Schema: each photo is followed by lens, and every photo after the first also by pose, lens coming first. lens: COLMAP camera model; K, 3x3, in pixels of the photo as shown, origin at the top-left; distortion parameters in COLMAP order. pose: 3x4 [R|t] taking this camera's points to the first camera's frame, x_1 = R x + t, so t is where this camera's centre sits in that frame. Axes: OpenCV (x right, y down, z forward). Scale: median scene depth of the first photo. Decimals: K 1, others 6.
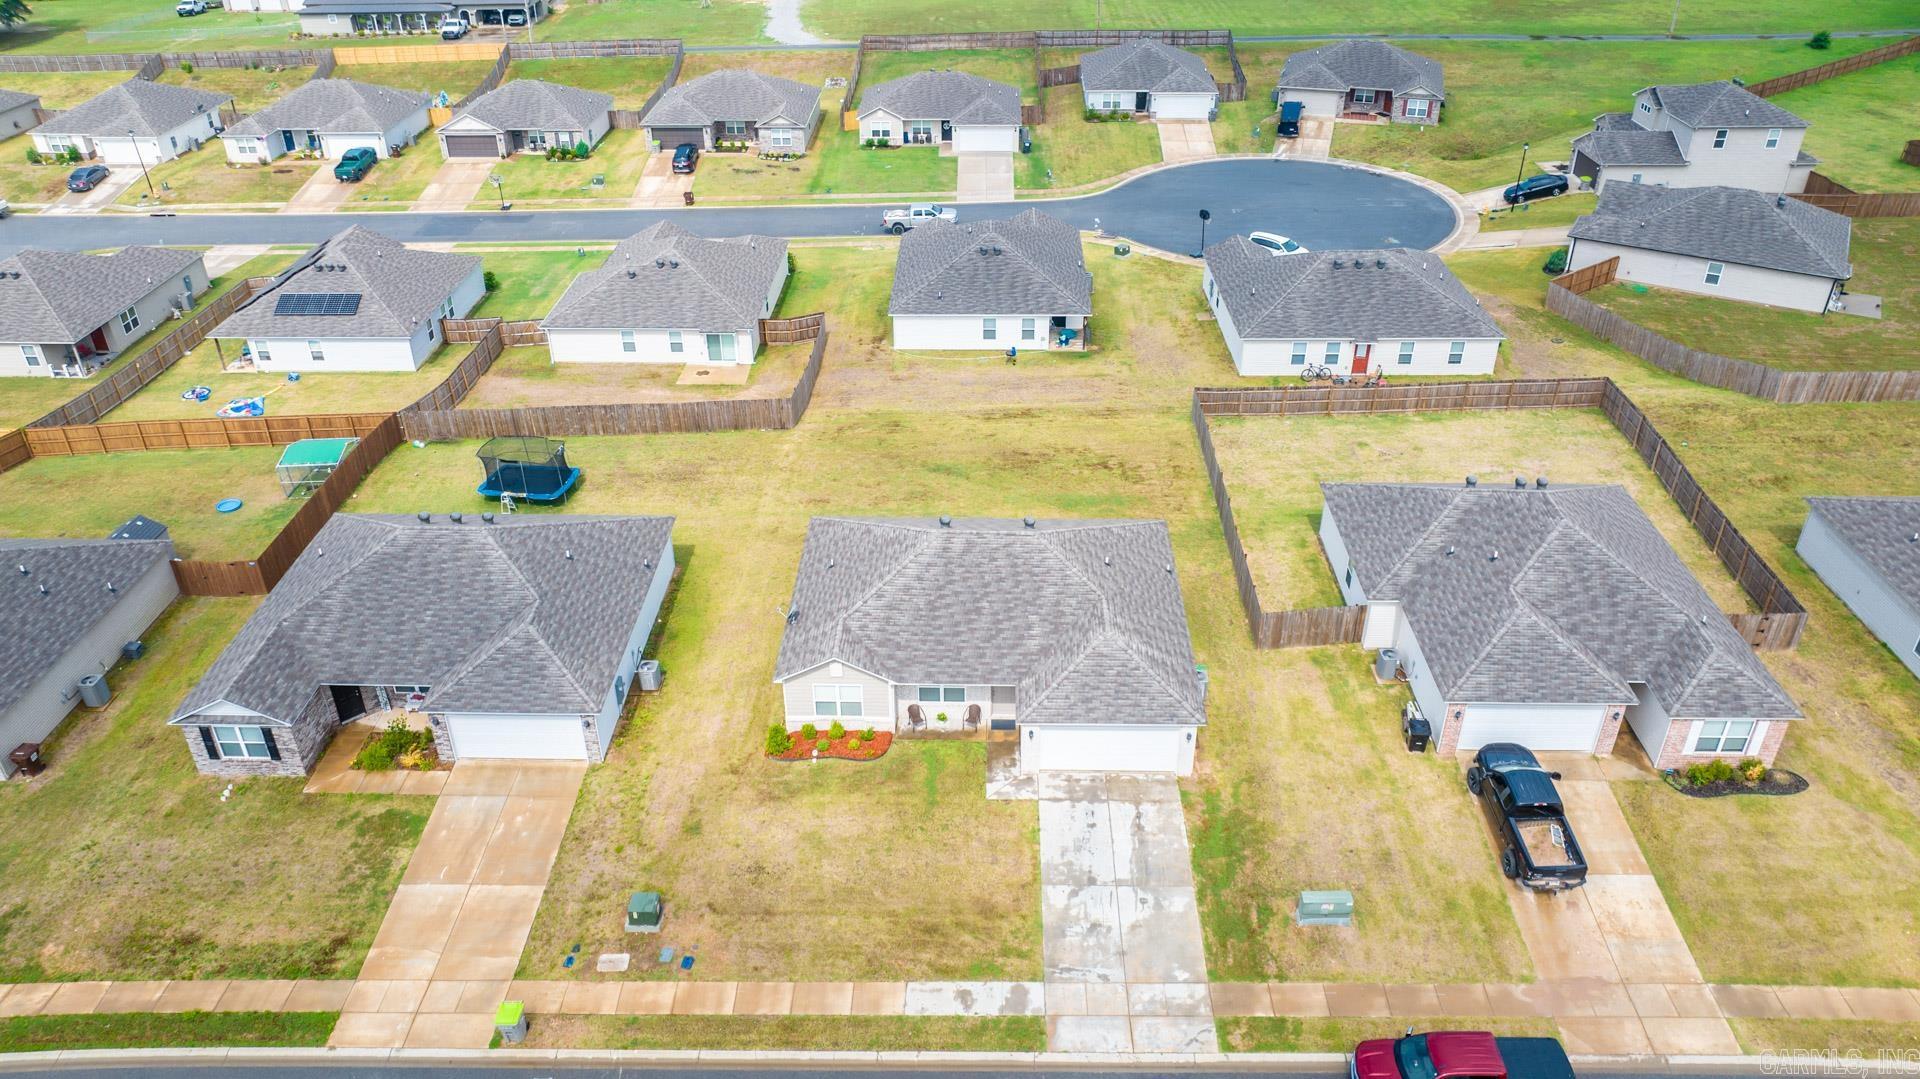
lens RADIAL K [[1348.2, 0, 953.5], [0, 1348.2, 533.3], [0, 0, 1]] dist [-0.016674, 0.019280]
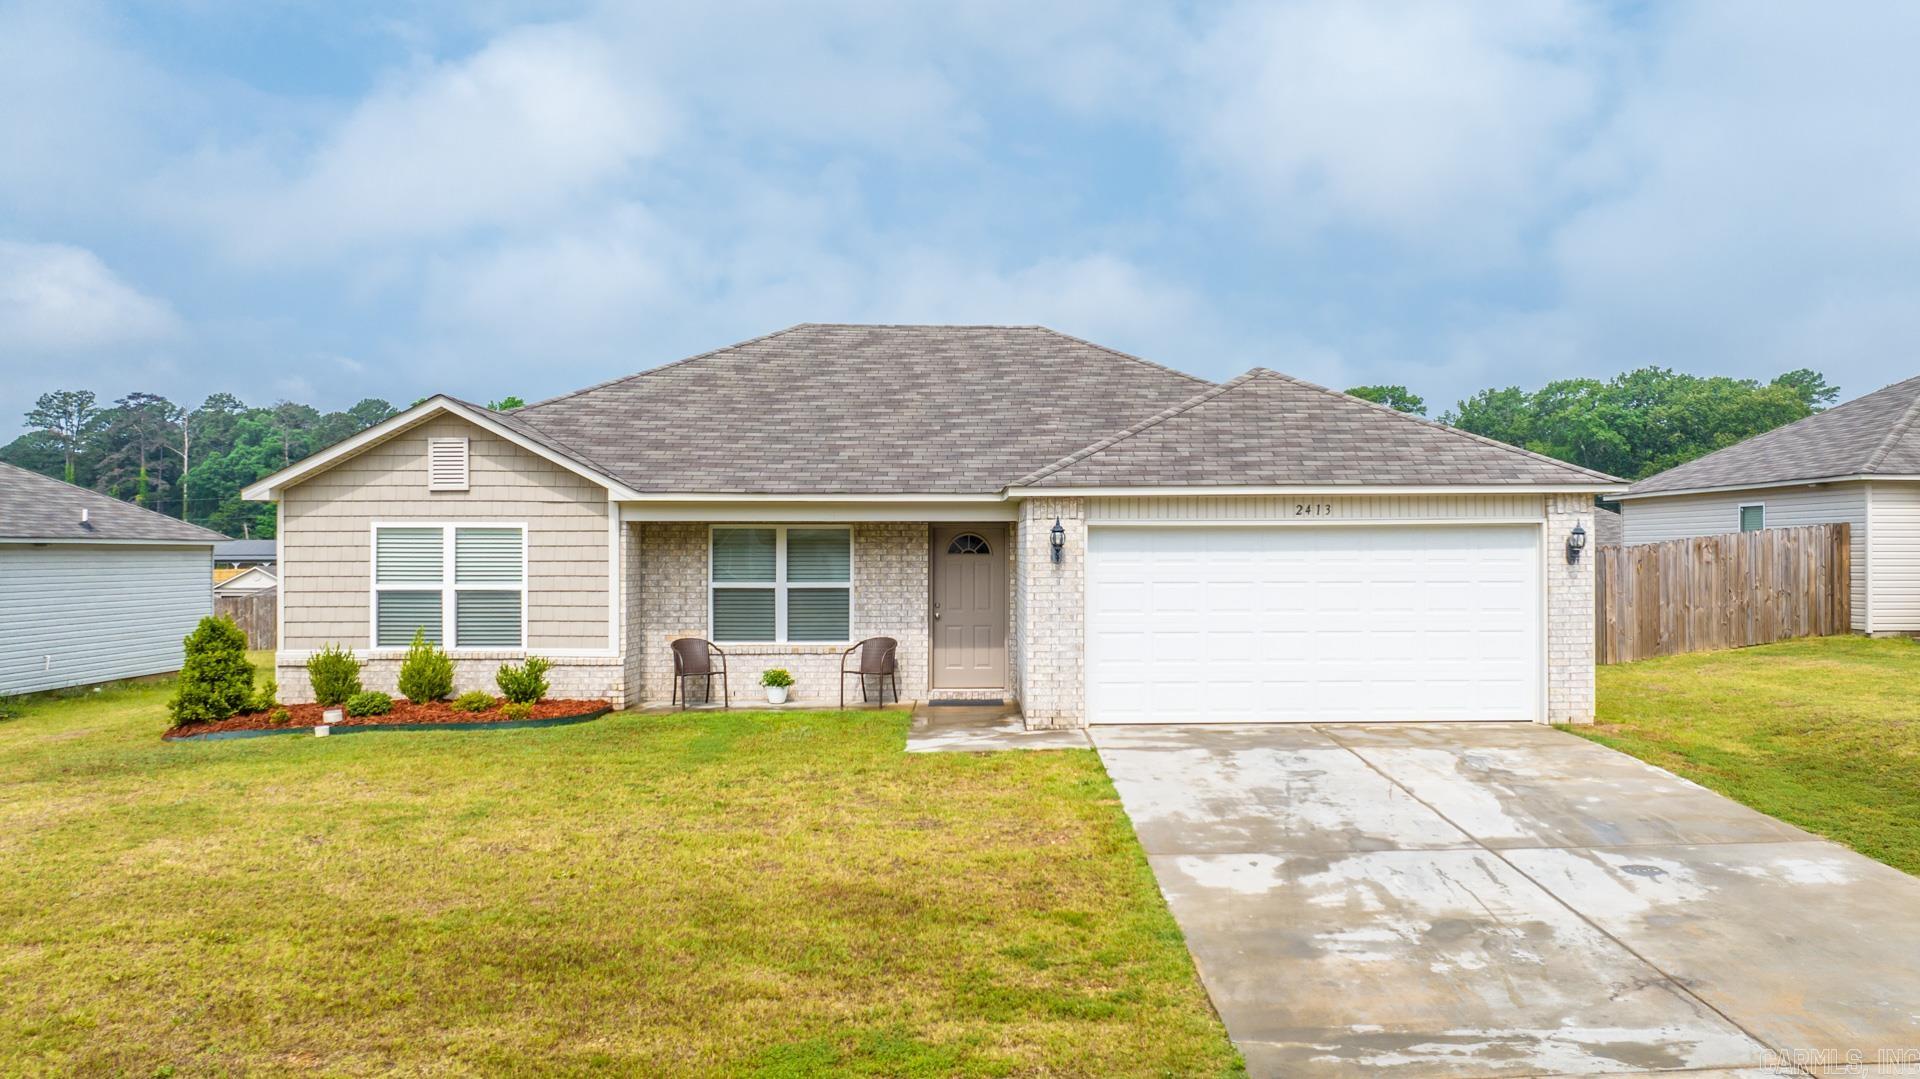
lens RADIAL K [[1431.6, 0, 1037.5], [0, 1431.6, 538.3], [0, 0, 1]] dist [-0.014636, -0.007184]
pose [[0.996676, 0.009476, 0.080915, 0.030688], [0.036220, 0.838112, -0.544295, 0.357257], [-0.072974, 0.545416, 0.834982, 0.819959]]
